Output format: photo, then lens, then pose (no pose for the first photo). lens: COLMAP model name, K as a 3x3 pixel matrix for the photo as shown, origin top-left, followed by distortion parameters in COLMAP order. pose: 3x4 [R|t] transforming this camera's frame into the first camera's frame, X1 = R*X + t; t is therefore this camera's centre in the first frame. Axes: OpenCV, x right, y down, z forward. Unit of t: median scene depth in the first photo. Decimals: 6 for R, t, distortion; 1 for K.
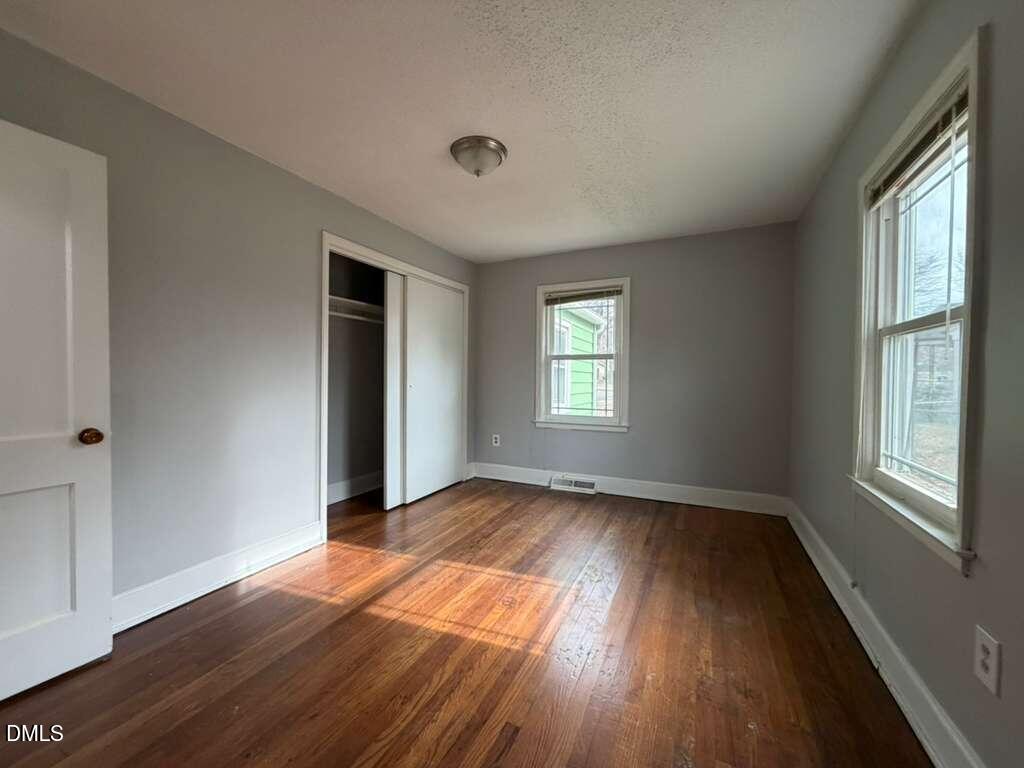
lens RADIAL K [[405.7, 0, 512.0], [0, 405.7, 384.0], [0, 0, 1]] dist [0.000734, 0.000050]
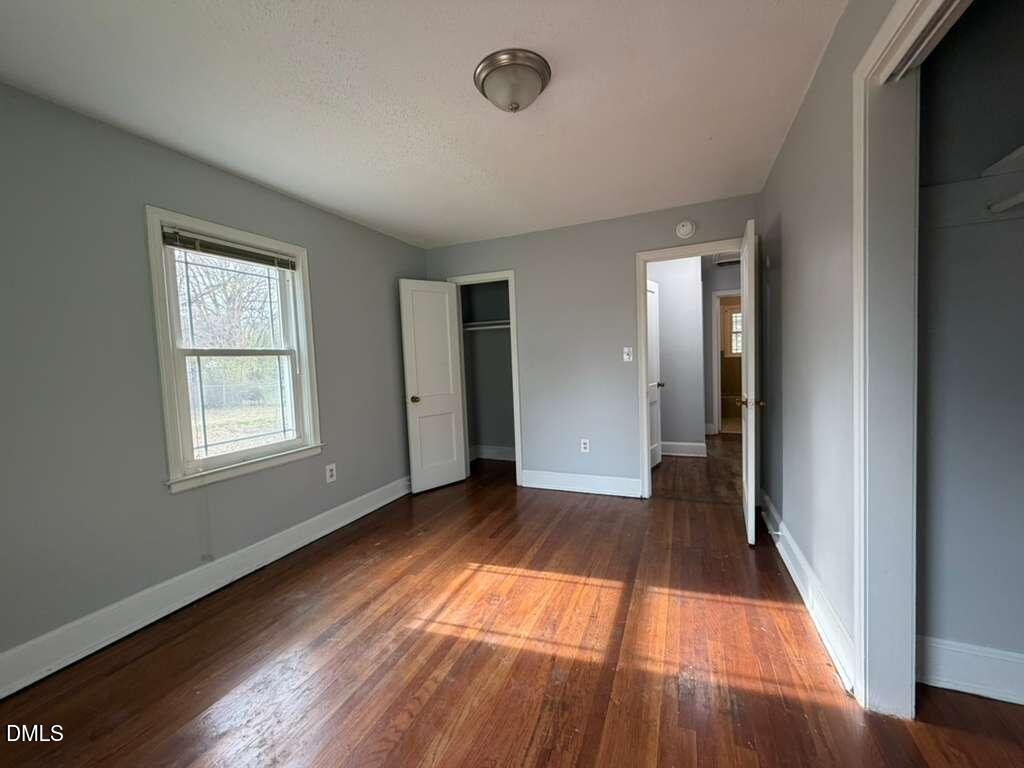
lens RADIAL K [[405.7, 0, 512.0], [0, 405.7, 384.0], [0, 0, 1]] dist [0.000734, 0.000050]
pose [[-0.998673, 0.036868, -0.035966, -0.035483], [0.034097, 0.996614, 0.074818, -0.073109], [0.038602, 0.073493, -0.996548, 1.853925]]
